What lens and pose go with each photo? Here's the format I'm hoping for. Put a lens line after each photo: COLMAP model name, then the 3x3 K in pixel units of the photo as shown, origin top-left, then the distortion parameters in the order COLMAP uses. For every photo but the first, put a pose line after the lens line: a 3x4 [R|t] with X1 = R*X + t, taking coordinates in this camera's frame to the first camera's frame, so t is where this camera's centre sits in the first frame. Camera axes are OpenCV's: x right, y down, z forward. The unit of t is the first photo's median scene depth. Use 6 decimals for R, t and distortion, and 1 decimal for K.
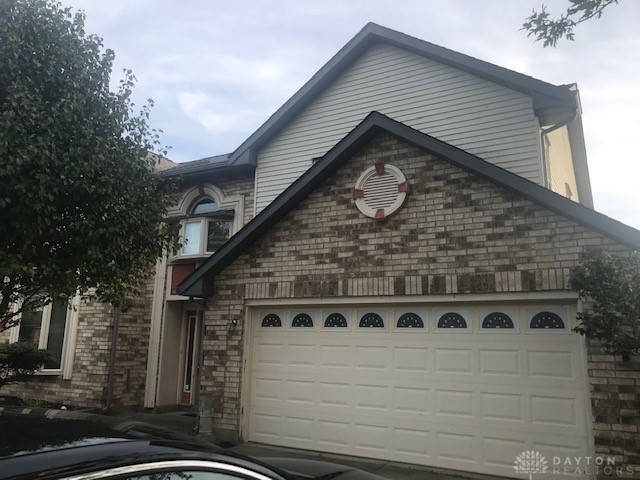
lens RADIAL K [[531.5, 0, 320.0], [0, 531.5, 240.0], [0, 0, 1]] dist [0.004618, -0.002033]
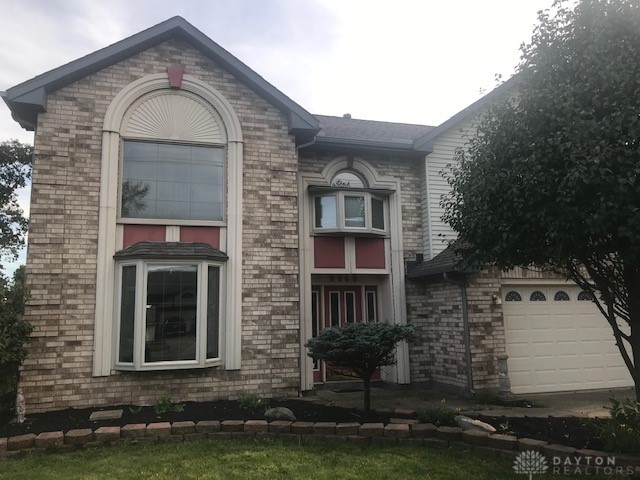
lens RADIAL K [[514.7, 0, 320.0], [0, 514.7, 240.0], [0, 0, 1]] dist [-0.002184, -0.004470]
pose [[0.670117, 0.080076, 0.737924, -1.235891], [-0.112389, 0.993648, -0.005764, 0.076435], [-0.733698, -0.079072, 0.674859, 0.512668]]
